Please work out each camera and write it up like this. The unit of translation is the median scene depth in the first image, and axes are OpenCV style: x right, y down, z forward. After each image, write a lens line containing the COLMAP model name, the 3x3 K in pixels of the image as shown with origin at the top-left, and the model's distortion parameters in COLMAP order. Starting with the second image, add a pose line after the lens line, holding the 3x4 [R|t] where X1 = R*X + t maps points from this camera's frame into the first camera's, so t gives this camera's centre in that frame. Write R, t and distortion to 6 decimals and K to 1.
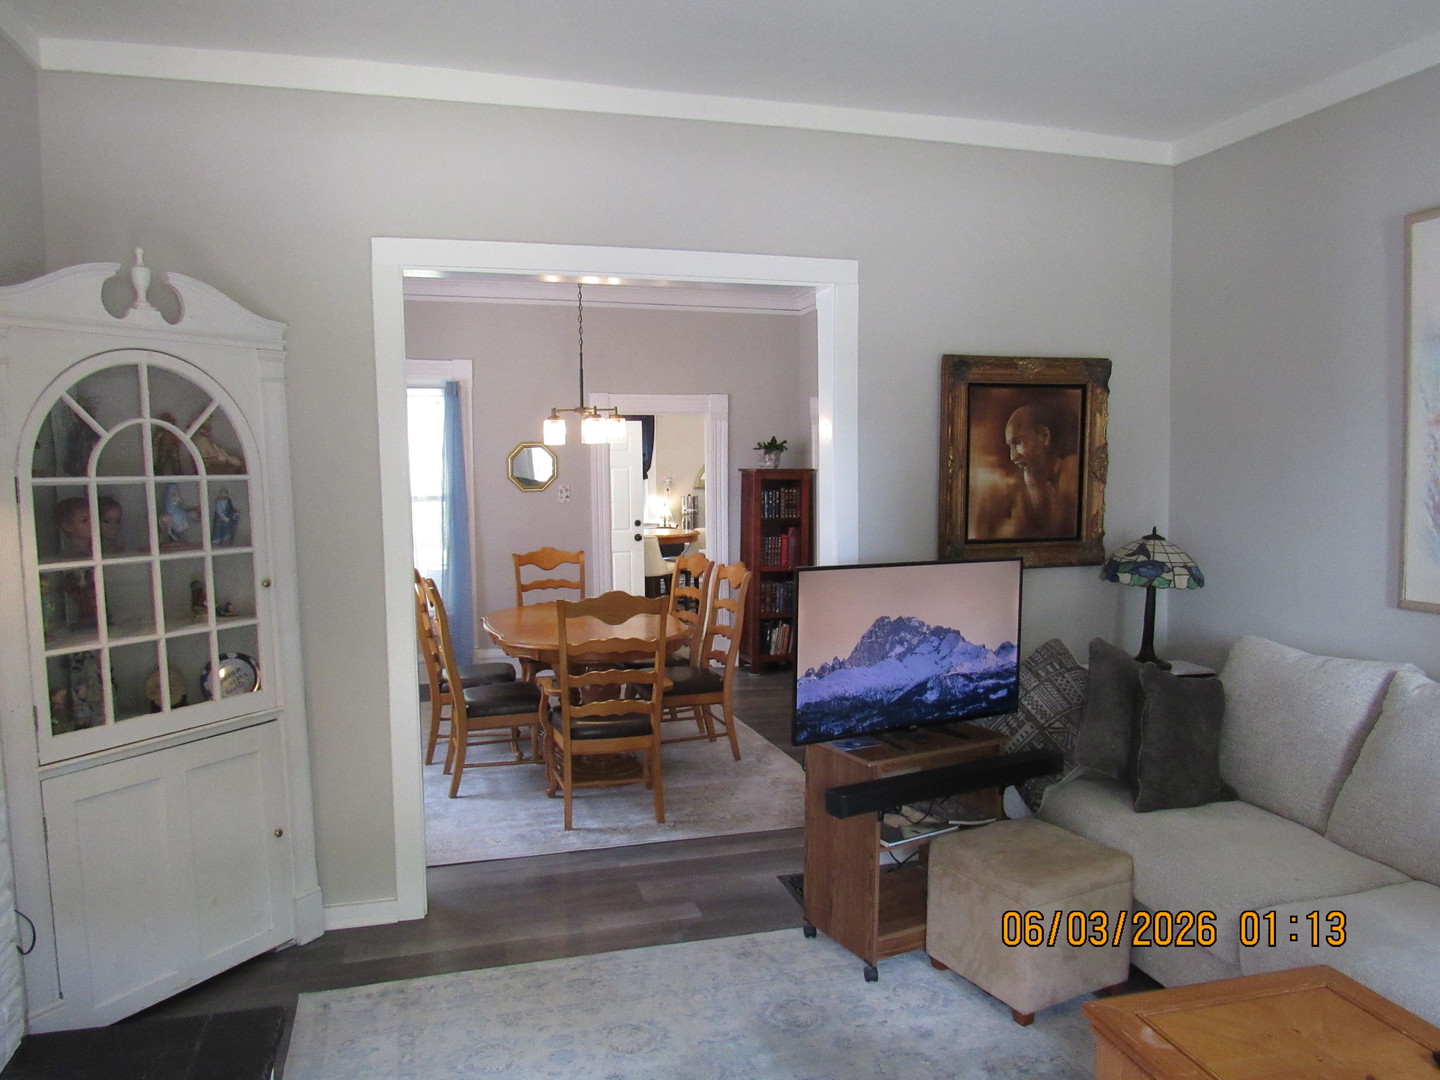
lens RADIAL K [[1018.9, 0, 720.0], [0, 1018.9, 540.0], [0, 0, 1]] dist [-0.020168, -0.002693]
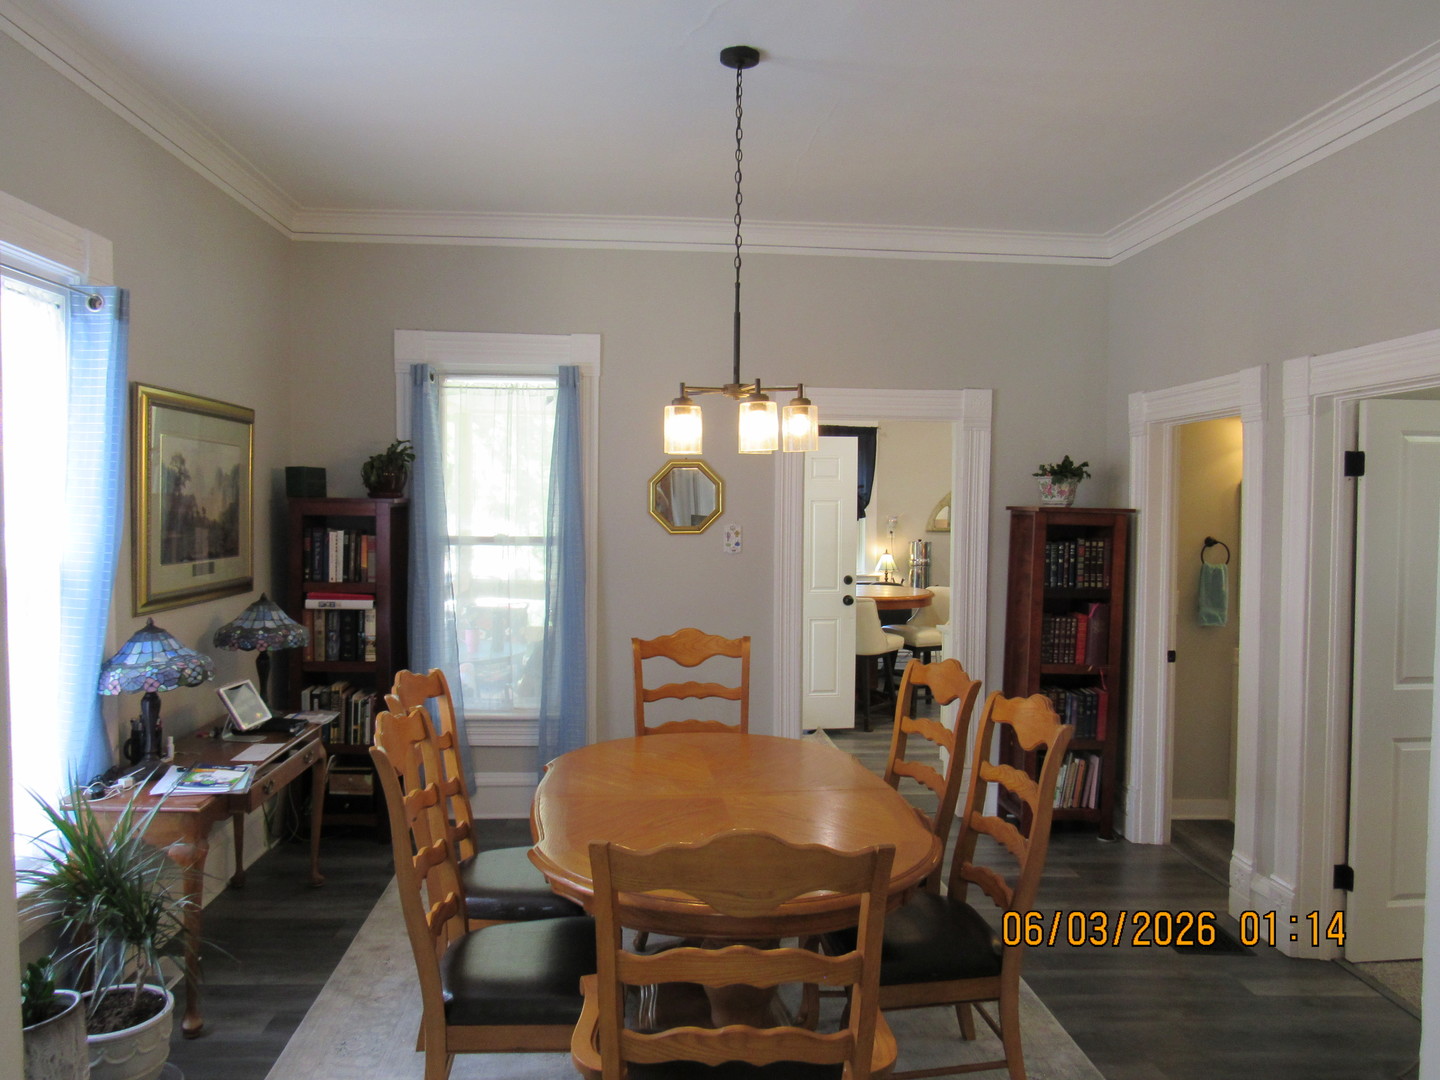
lens RADIAL K [[1018.9, 0, 720.0], [0, 1018.9, 540.0], [0, 0, 1]] dist [-0.020168, -0.002693]
pose [[0.976480, 0.027038, -0.213908, -0.020264], [-0.034690, 0.998883, -0.032096, -0.022864], [0.212801, 0.038761, 0.976326, 0.350714]]
